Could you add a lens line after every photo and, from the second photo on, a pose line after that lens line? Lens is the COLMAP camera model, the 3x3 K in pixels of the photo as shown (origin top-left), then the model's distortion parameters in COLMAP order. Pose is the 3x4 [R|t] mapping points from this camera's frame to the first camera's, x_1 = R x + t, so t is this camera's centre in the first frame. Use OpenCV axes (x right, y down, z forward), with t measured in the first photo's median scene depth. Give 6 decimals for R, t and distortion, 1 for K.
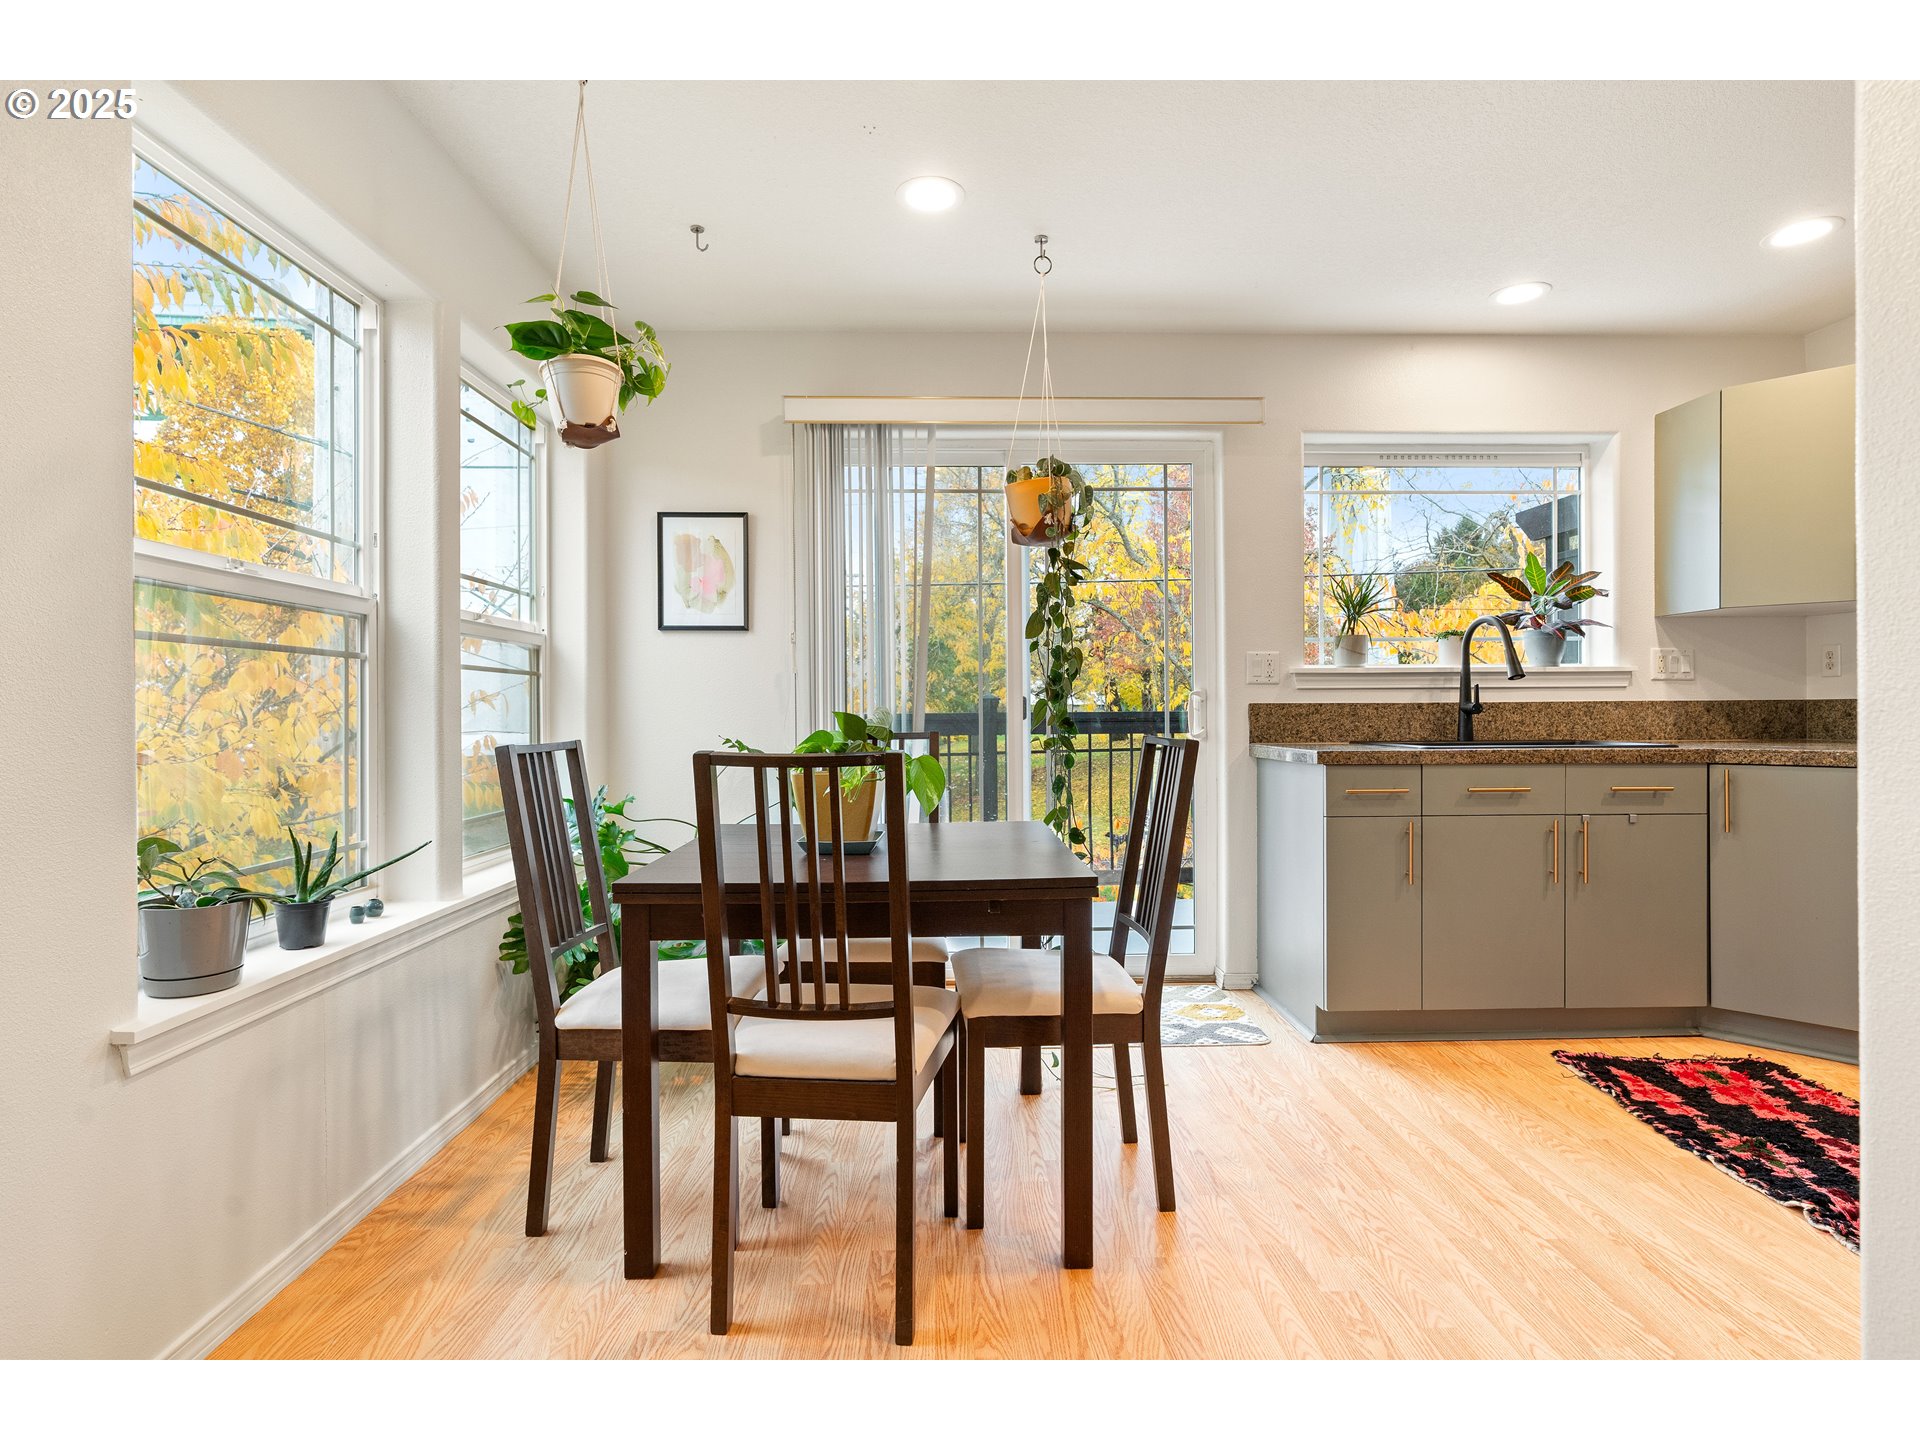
lens RADIAL K [[955.6, 0, 960.0], [0, 955.6, 720.0], [0, 0, 1]] dist [-0.003431, 0.002435]
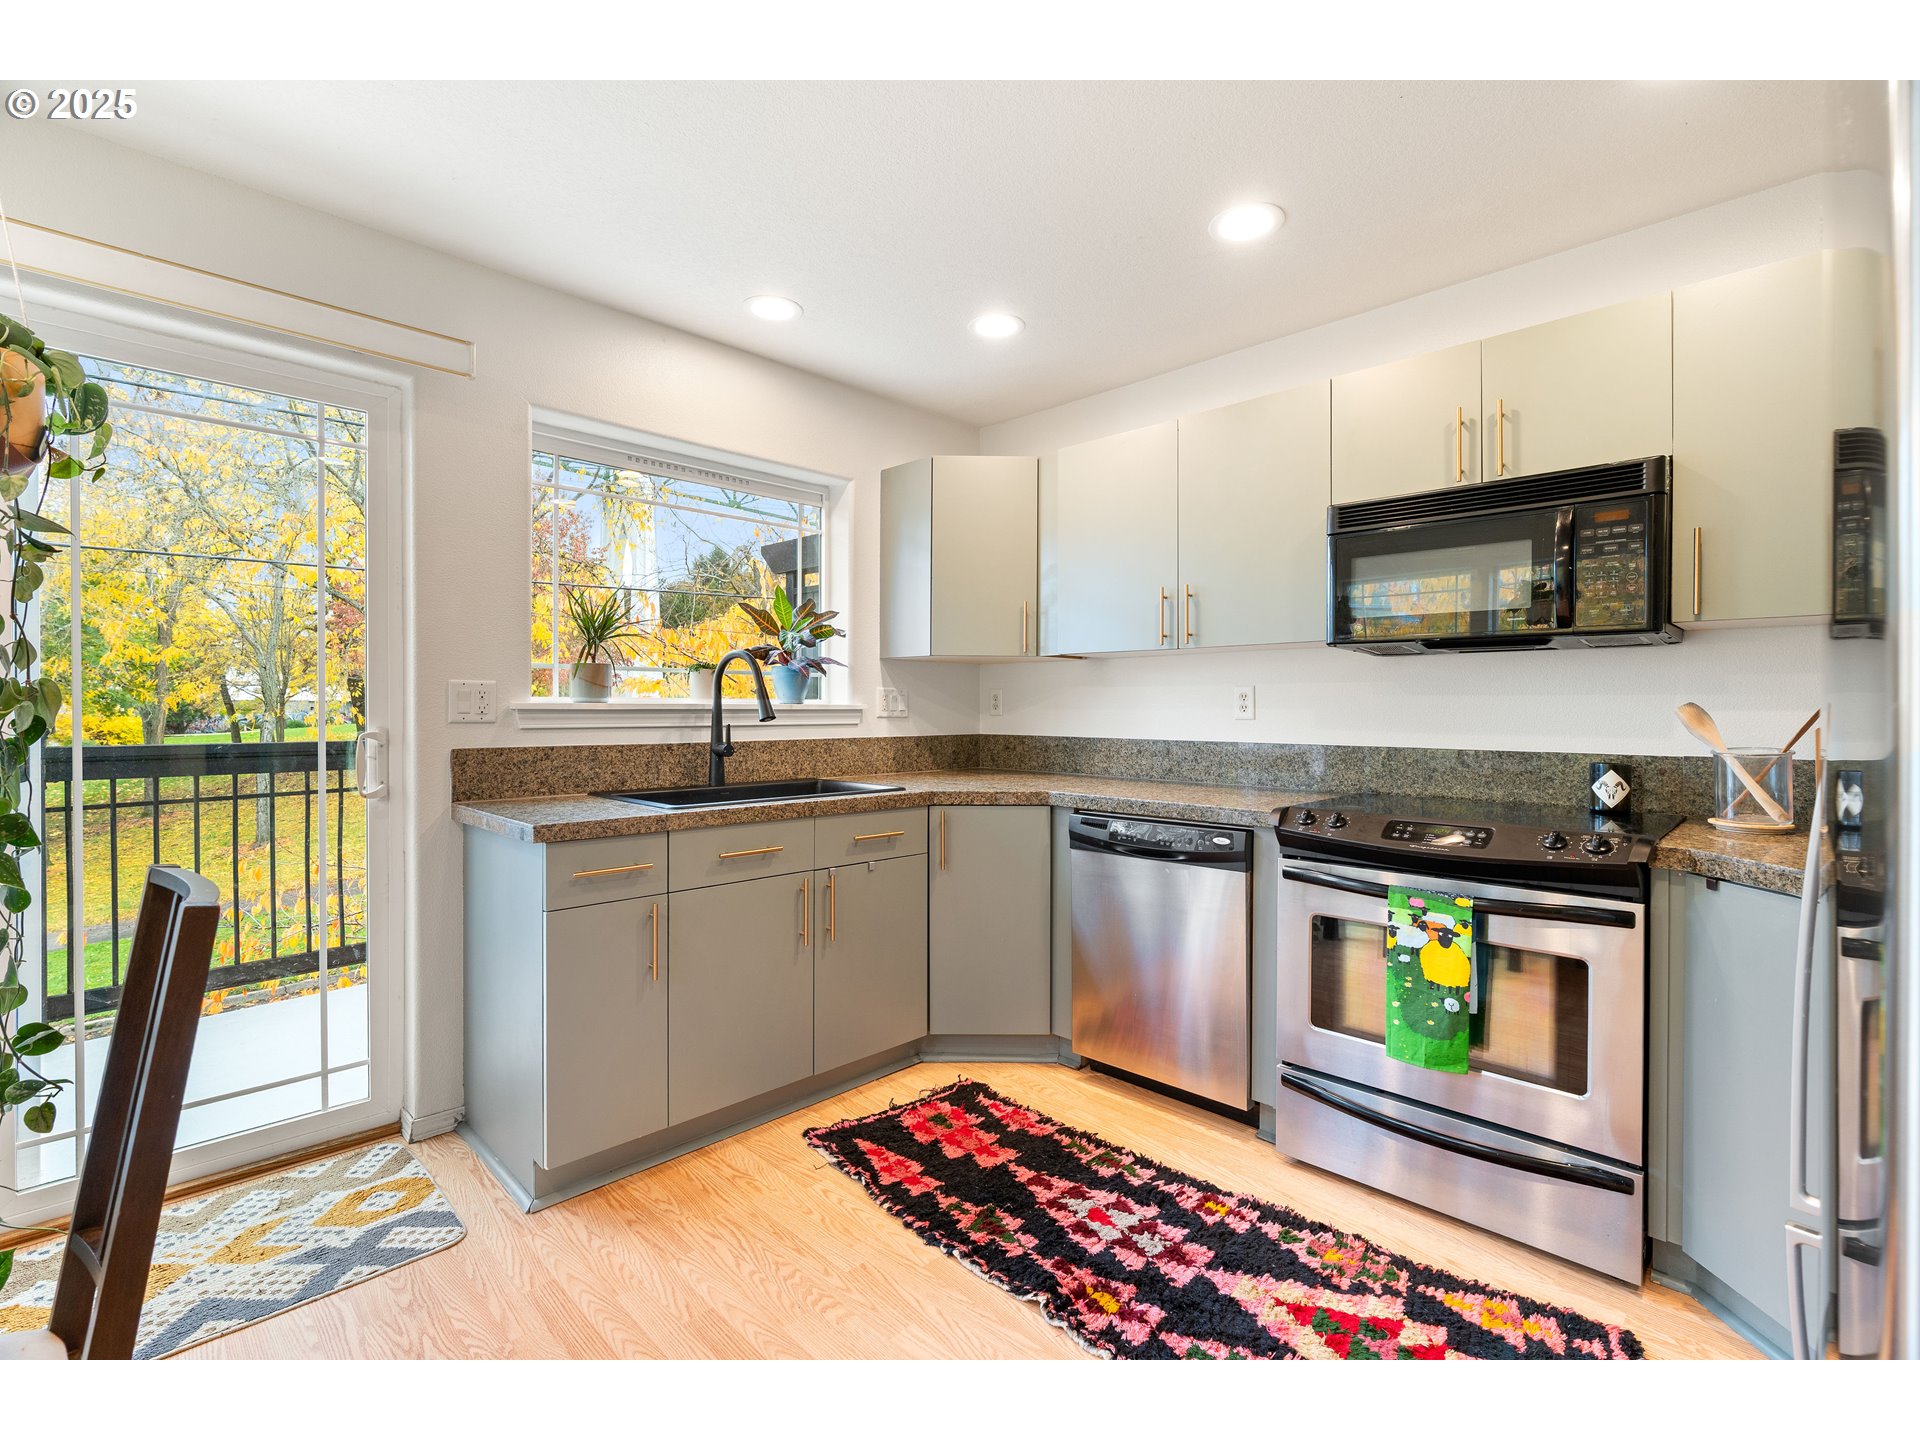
lens RADIAL K [[870.2, 0, 960.0], [0, 870.2, 712.8], [0, 0, 1]] dist [-0.005899, 0.000176]
pose [[0.725022, 0.004861, 0.688709, 0.141802], [-0.001435, 0.999984, -0.005547, -0.049055], [-0.688724, 0.003033, 0.725017, 0.269205]]
